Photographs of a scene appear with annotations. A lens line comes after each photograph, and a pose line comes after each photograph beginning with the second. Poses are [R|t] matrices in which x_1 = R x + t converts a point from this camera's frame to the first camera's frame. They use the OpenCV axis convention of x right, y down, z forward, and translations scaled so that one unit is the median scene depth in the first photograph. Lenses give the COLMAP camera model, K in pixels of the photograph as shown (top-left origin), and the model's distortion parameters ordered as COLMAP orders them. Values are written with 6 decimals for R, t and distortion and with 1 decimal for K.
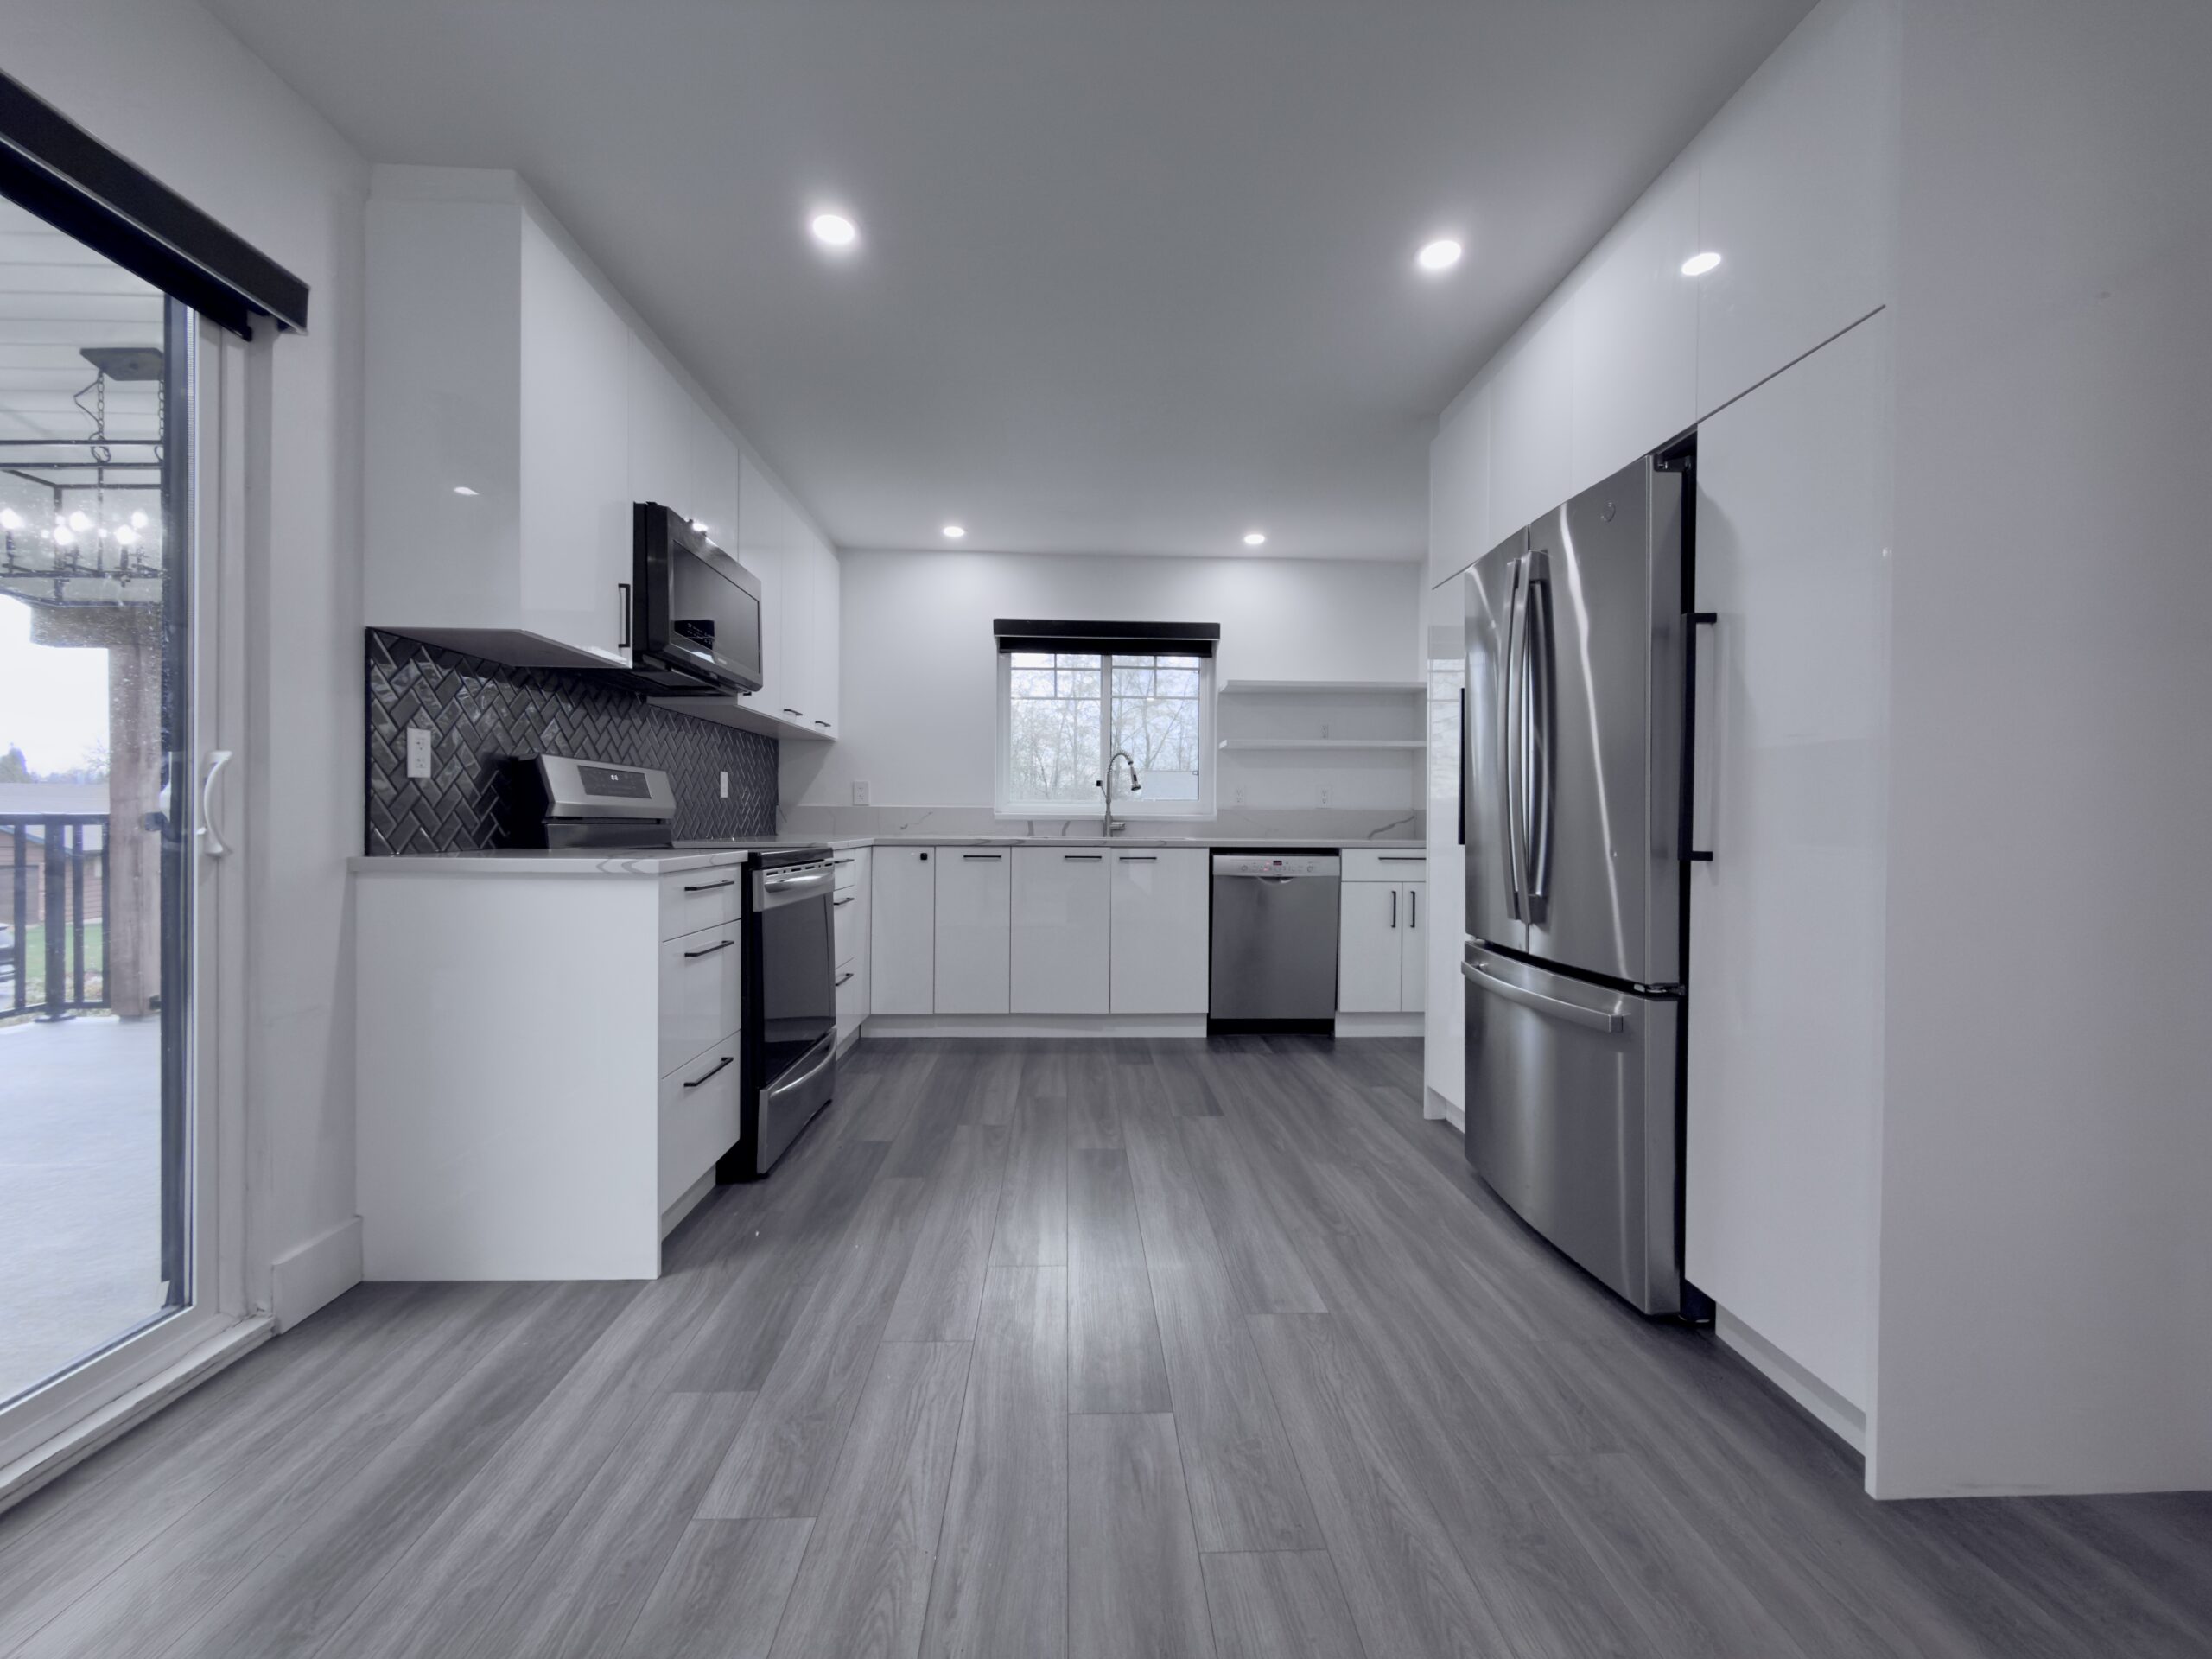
lens RADIAL K [[884.0, 0, 1108.5], [0, 884.0, 836.8], [0, 0, 1]] dist [0.014432, 0.000467]
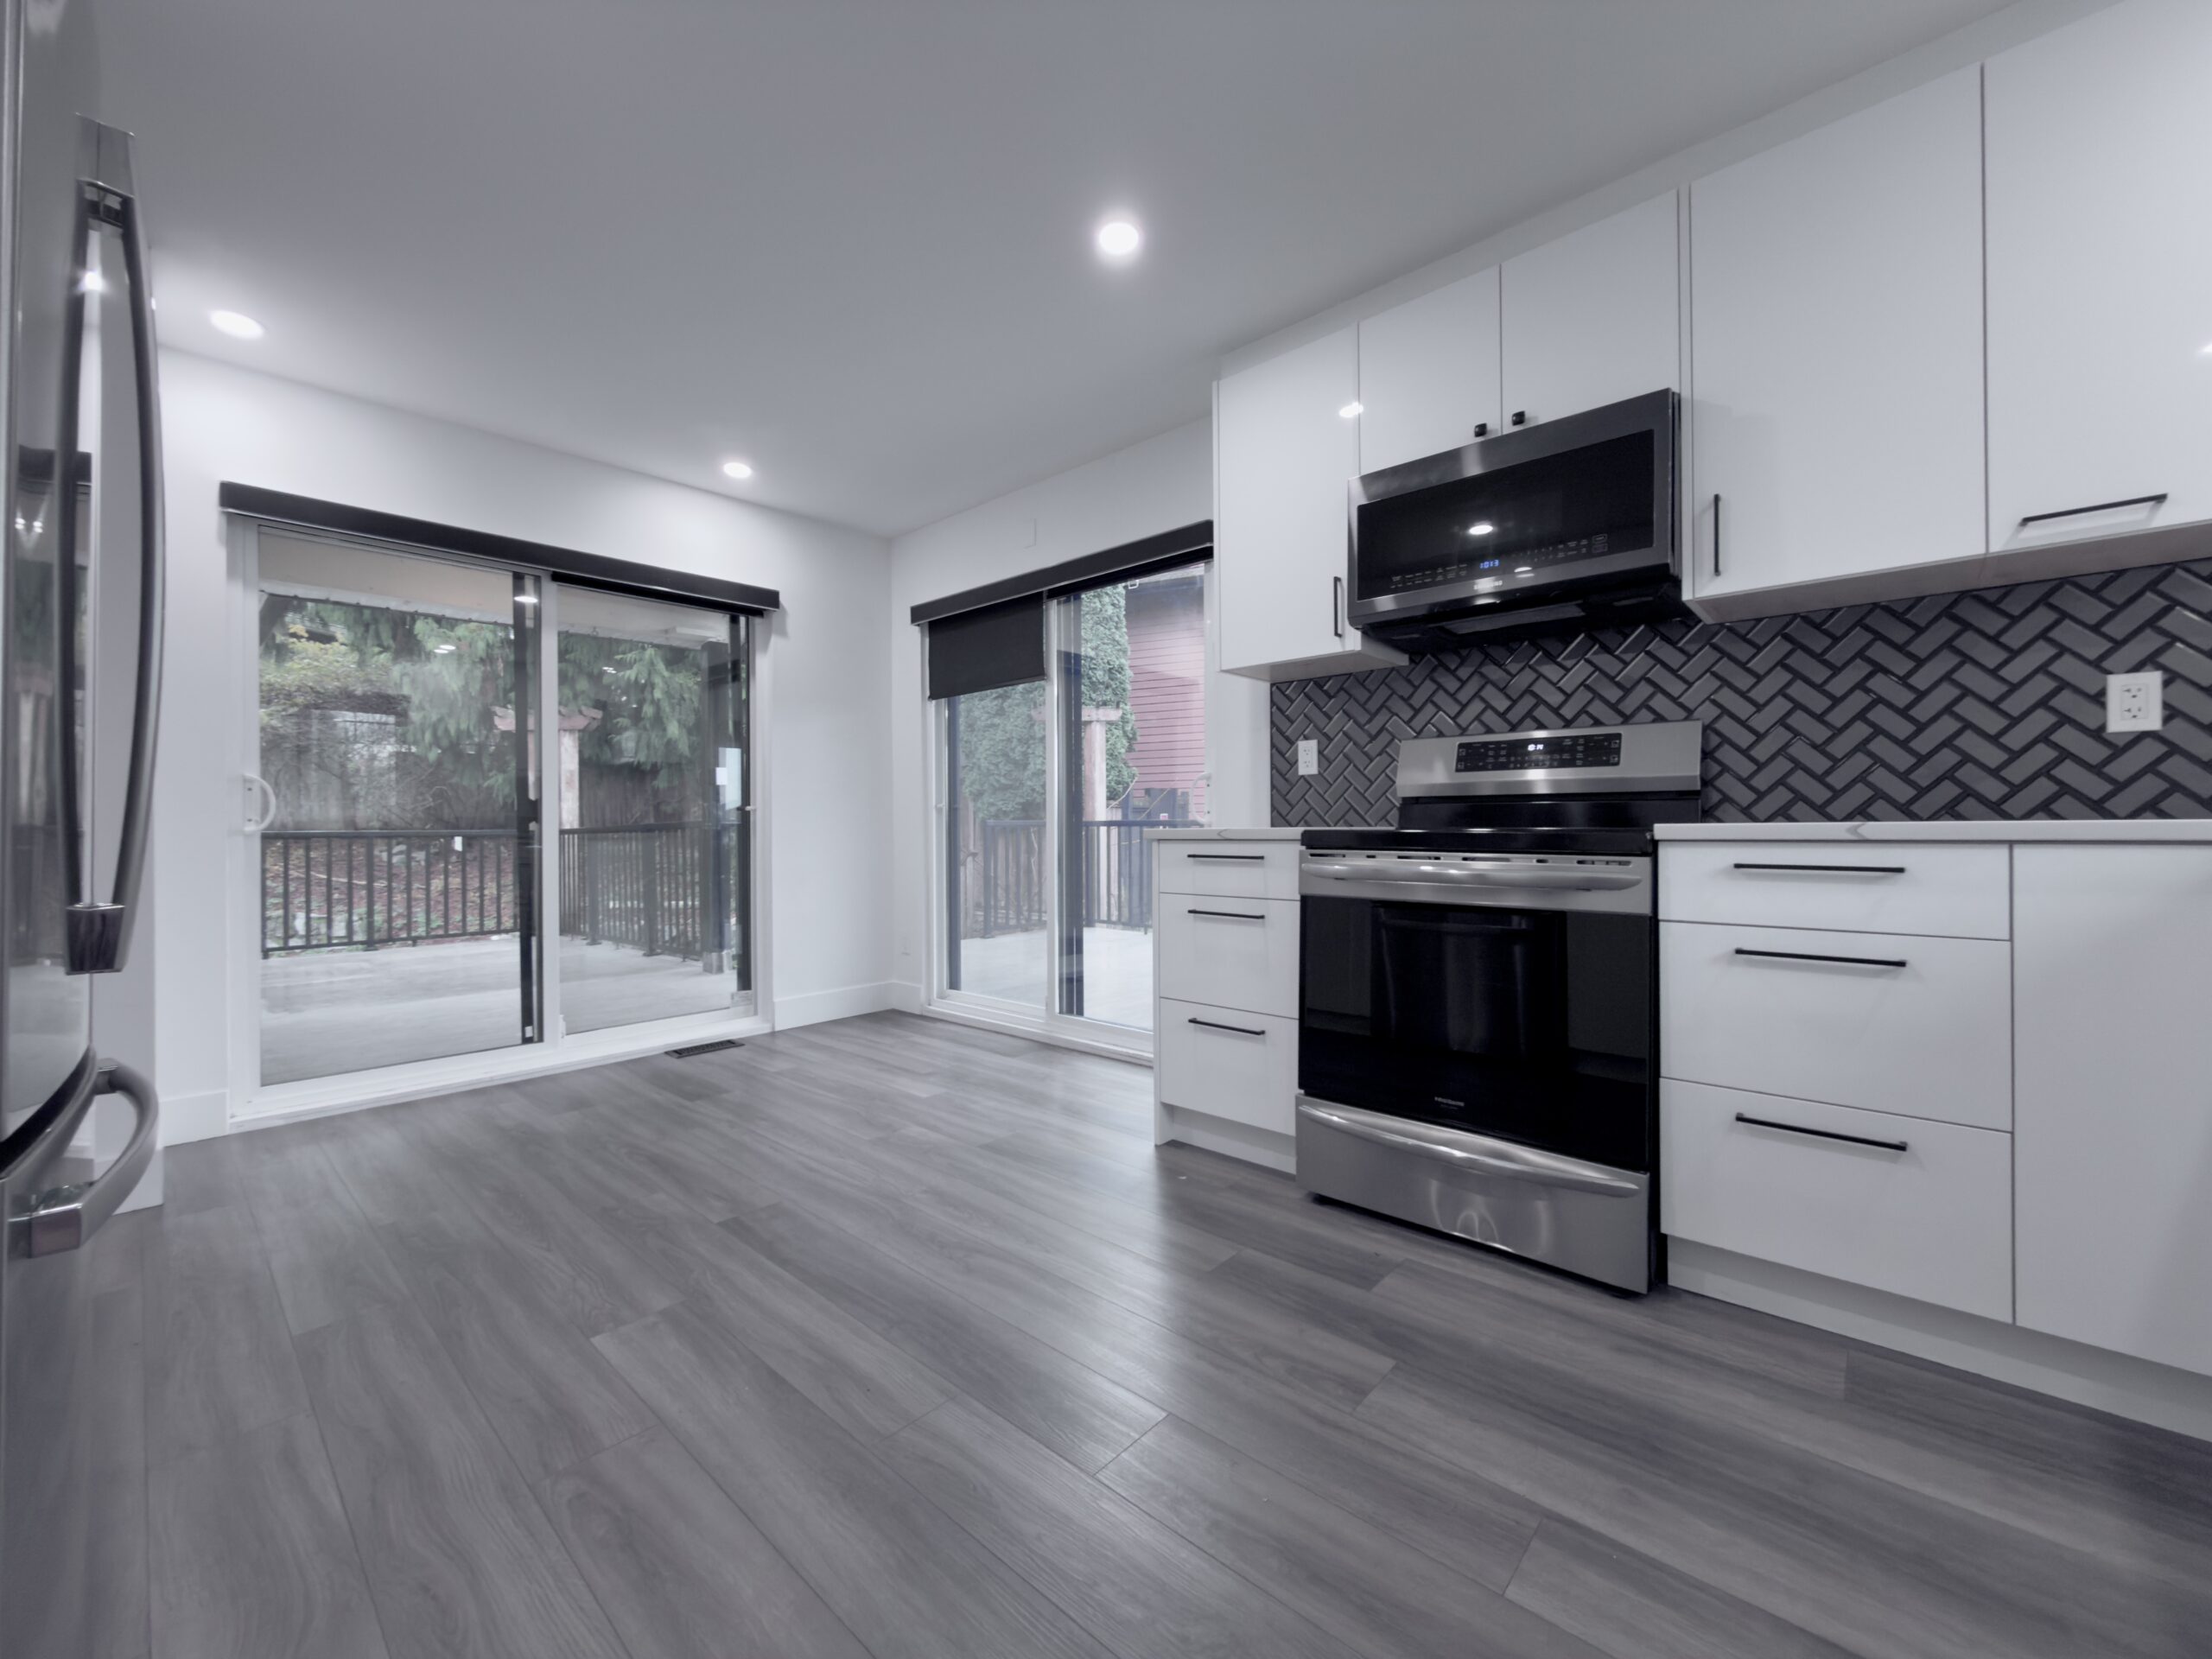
lens RADIAL K [[884.0, 0, 1109.1], [0, 884.0, 813.2], [0, 0, 1]] dist [0.014432, 0.000467]
pose [[-0.704377, -0.013355, -0.709700, 0.469099], [-0.007708, 0.999908, -0.011167, 0.013449], [0.709784, -0.002396, -0.704415, 1.795838]]
